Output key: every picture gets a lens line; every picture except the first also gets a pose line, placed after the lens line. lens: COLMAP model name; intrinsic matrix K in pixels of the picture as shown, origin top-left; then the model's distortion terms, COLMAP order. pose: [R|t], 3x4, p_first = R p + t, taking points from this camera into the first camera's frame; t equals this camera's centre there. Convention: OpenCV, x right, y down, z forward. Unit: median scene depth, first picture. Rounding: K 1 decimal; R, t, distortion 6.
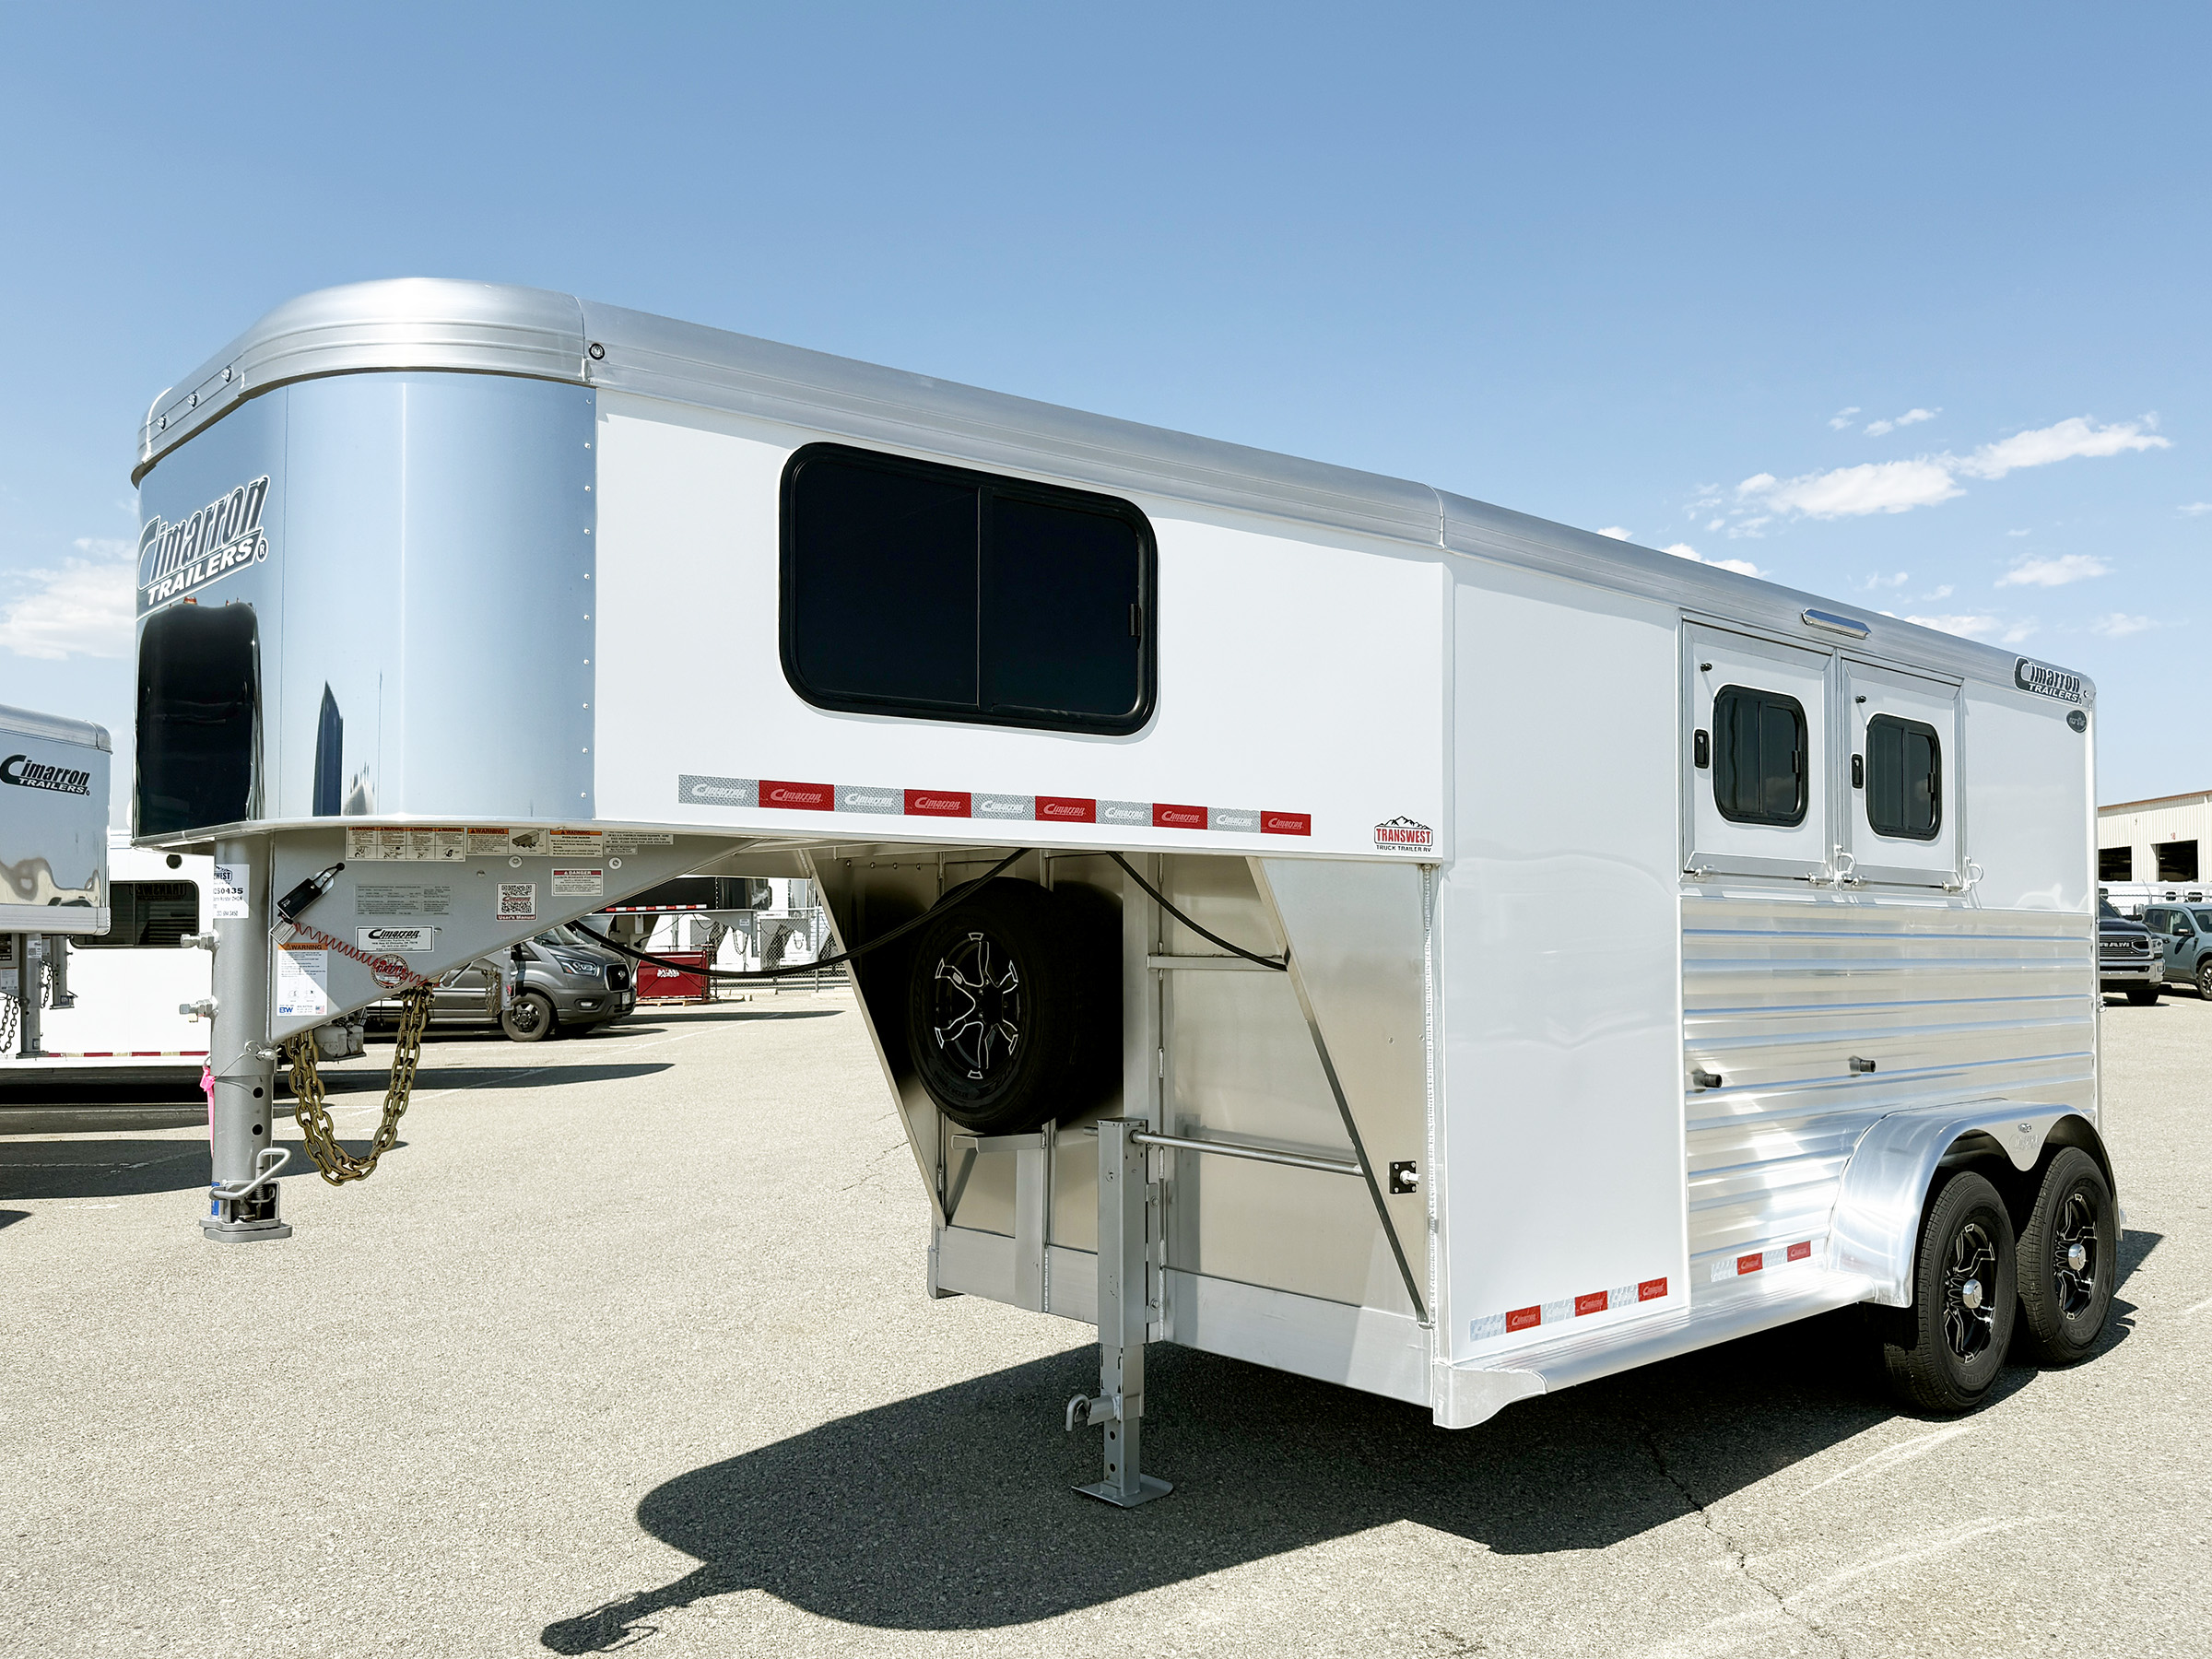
lens RADIAL K [[1792.3, 0, 1105.8], [0, 1792.3, 849.1], [0, 0, 1]] dist [-0.003297, -0.006072]
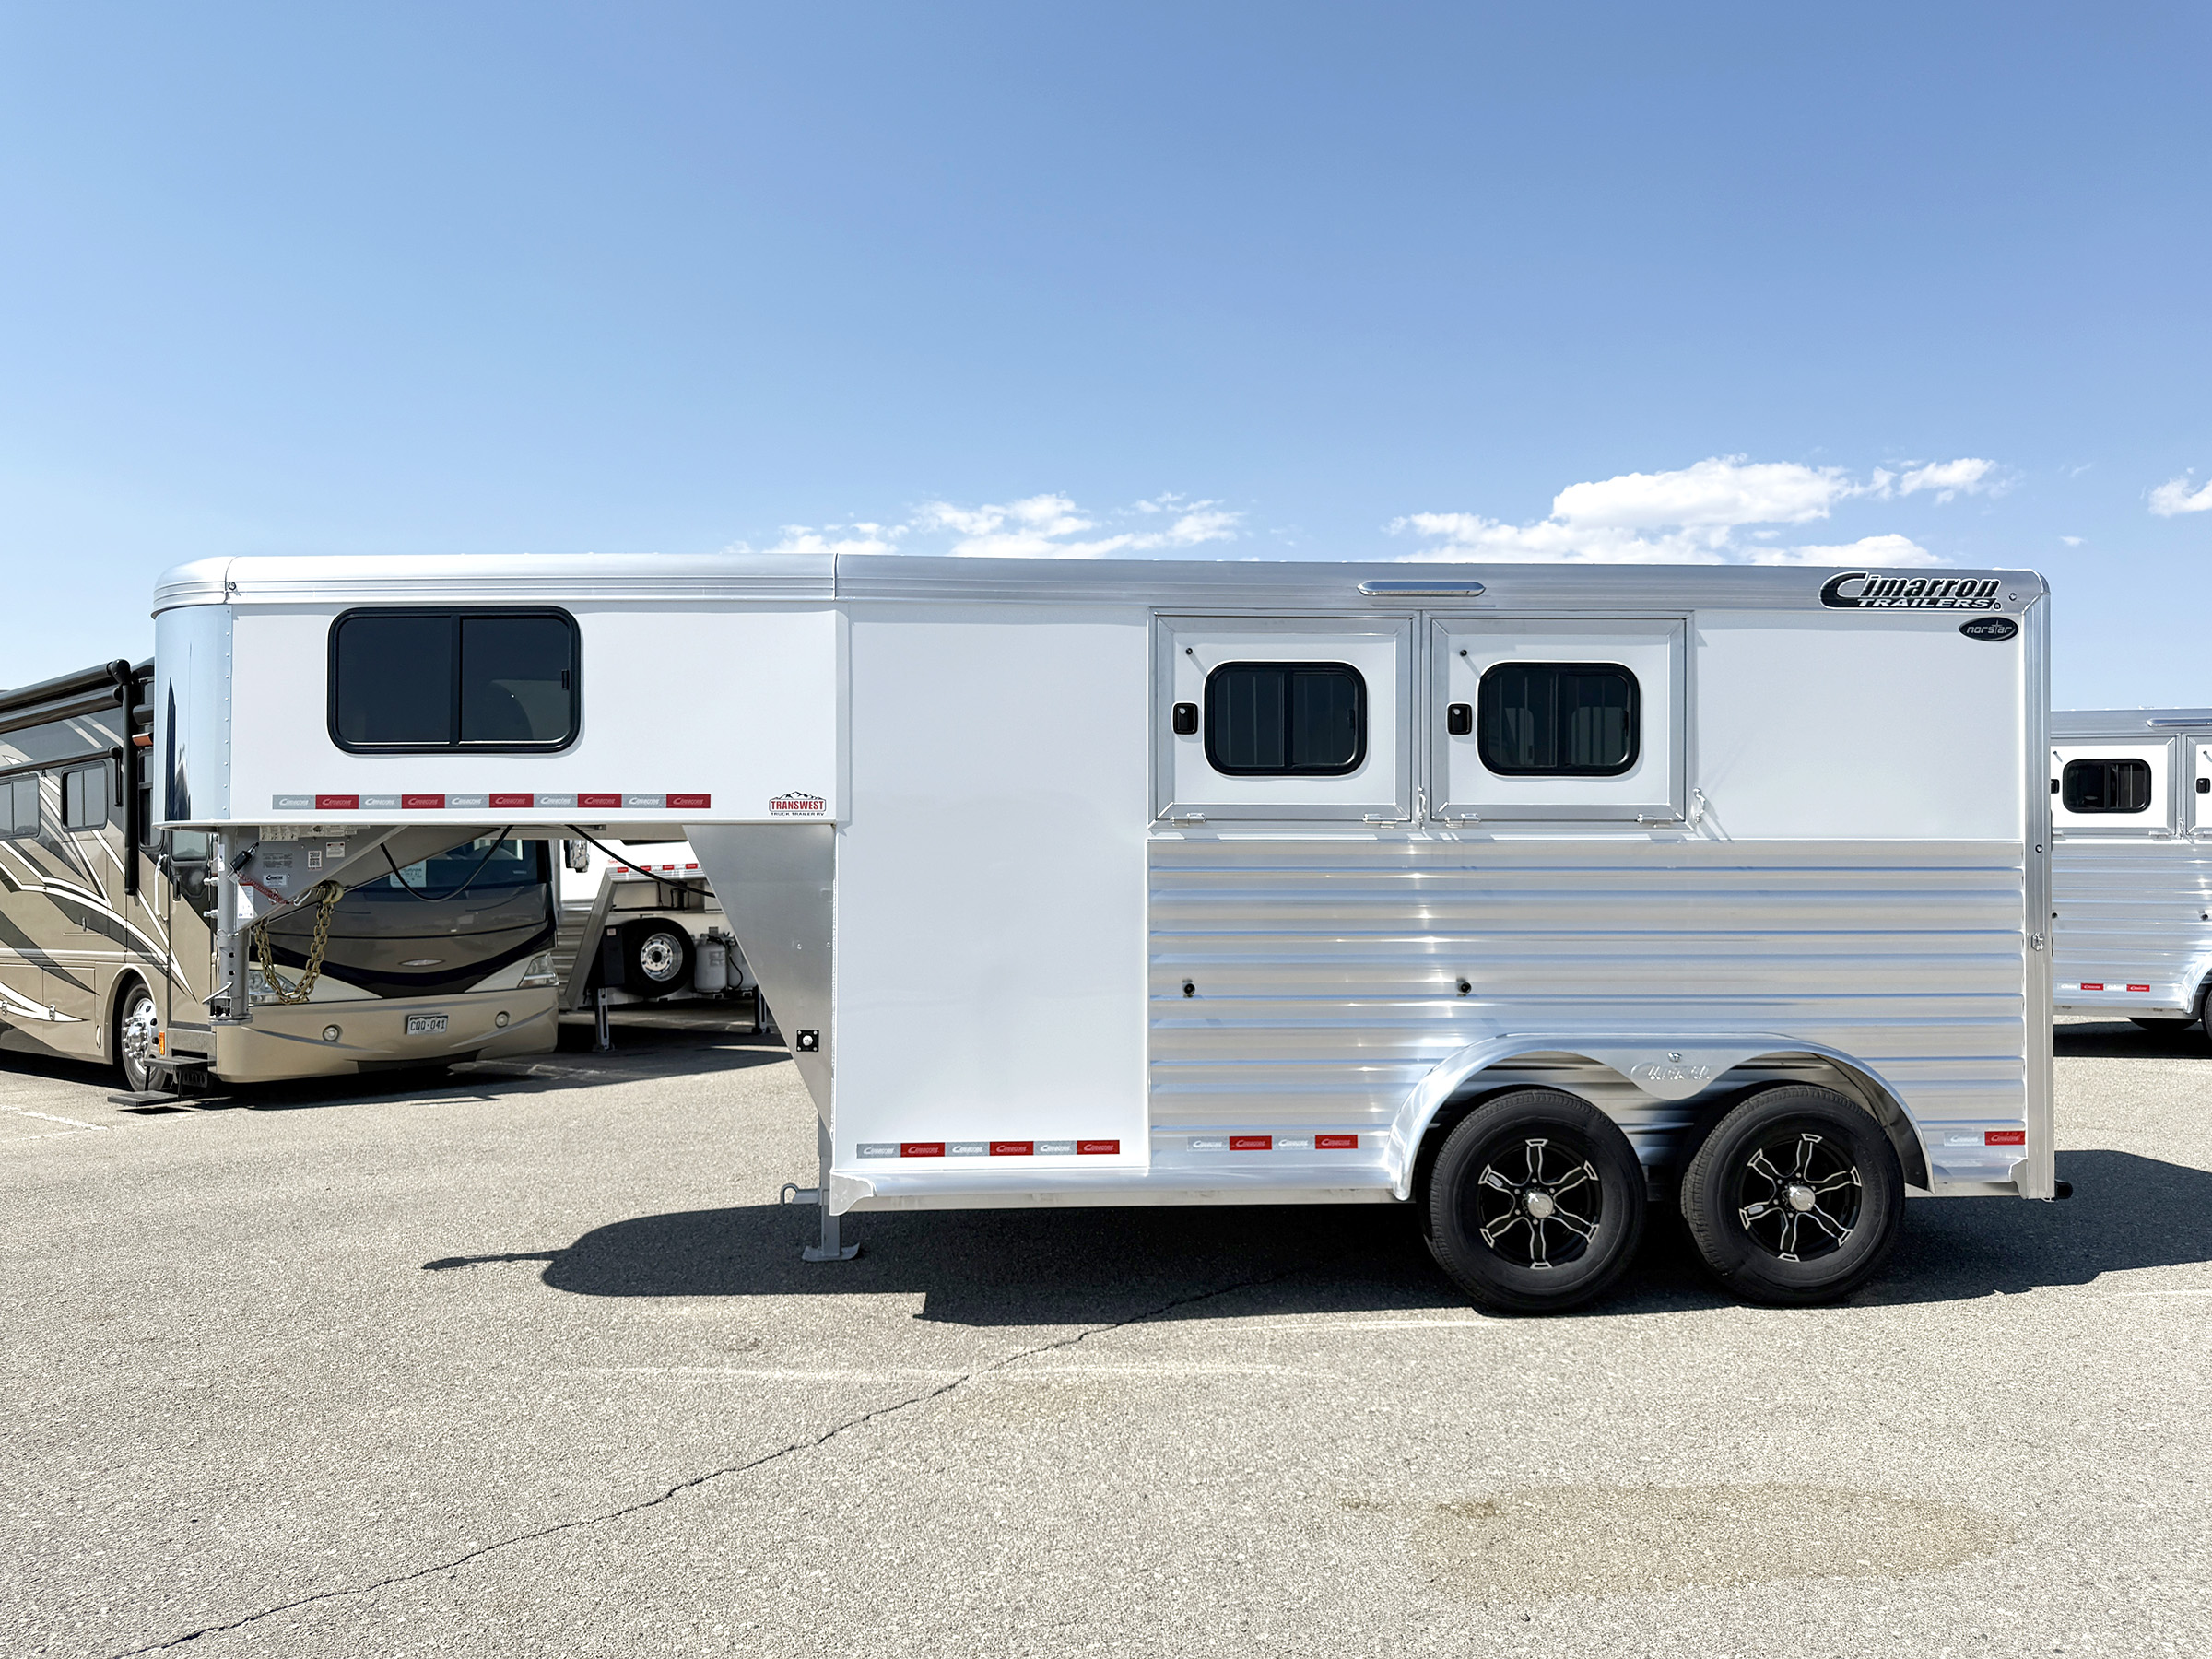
lens RADIAL K [[1605.2, 0, 1106.0], [0, 1605.2, 829.5], [0, 0, 1]] dist [0.039679, -0.001509]
pose [[0.790992, -0.026462, -0.611254, 1.147601], [0.036100, 0.999342, 0.003452, 0.016951], [0.610761, -0.024797, 0.791427, 0.114864]]
